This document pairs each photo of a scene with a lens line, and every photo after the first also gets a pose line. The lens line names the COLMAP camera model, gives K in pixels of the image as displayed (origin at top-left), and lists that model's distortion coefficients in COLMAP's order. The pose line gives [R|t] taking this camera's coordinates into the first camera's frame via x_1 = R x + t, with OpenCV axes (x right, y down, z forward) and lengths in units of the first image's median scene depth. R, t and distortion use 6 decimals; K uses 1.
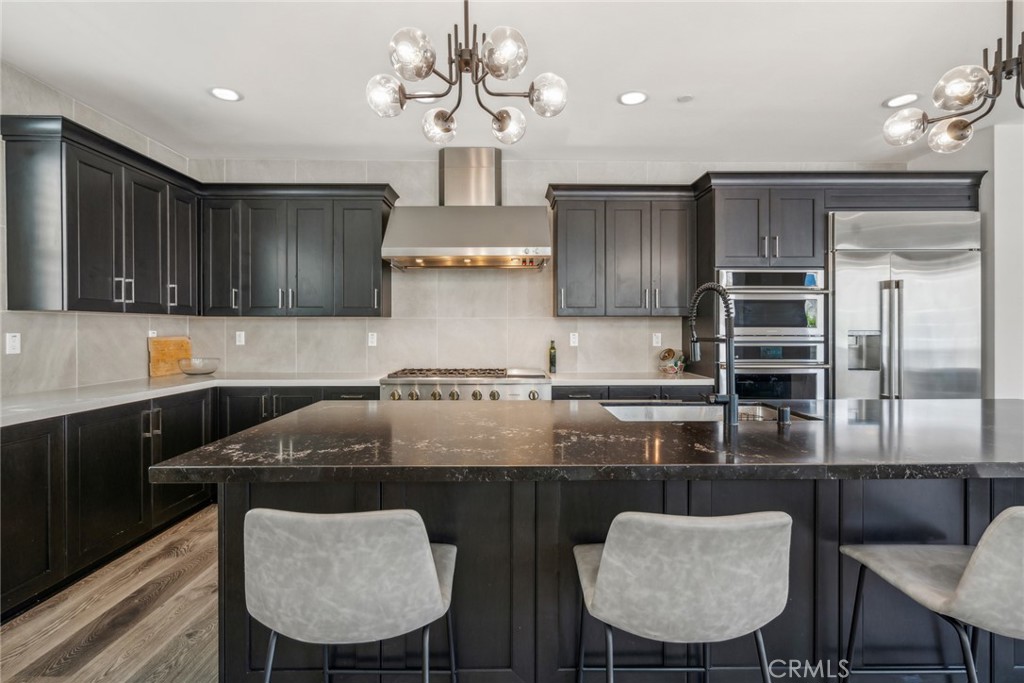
lens RADIAL K [[466.3, 0, 511.5], [0, 466.3, 331.2], [0, 0, 1]] dist [-0.001993, 0.000630]
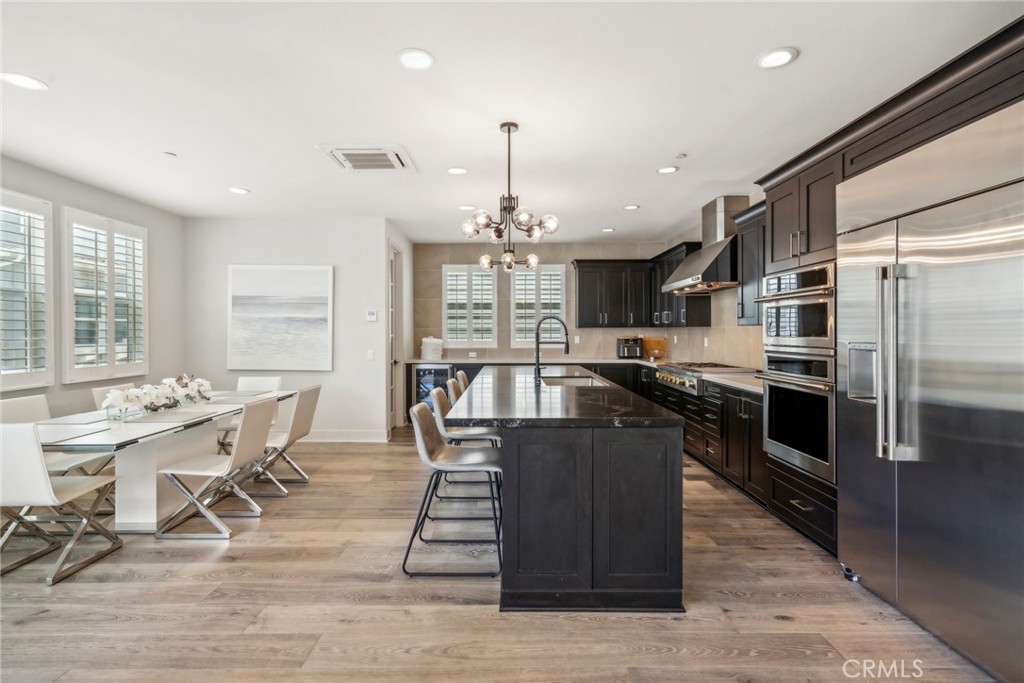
lens RADIAL K [[475.0, 0, 516.0], [0, 475.0, 325.2], [0, 0, 1]] dist [-0.001004, 0.000565]
pose [[-0.005755, -0.011813, -0.999914, 1.441773], [0.001194, 0.999929, -0.011820, -0.019140], [0.999983, -0.001262, -0.005741, 0.480911]]
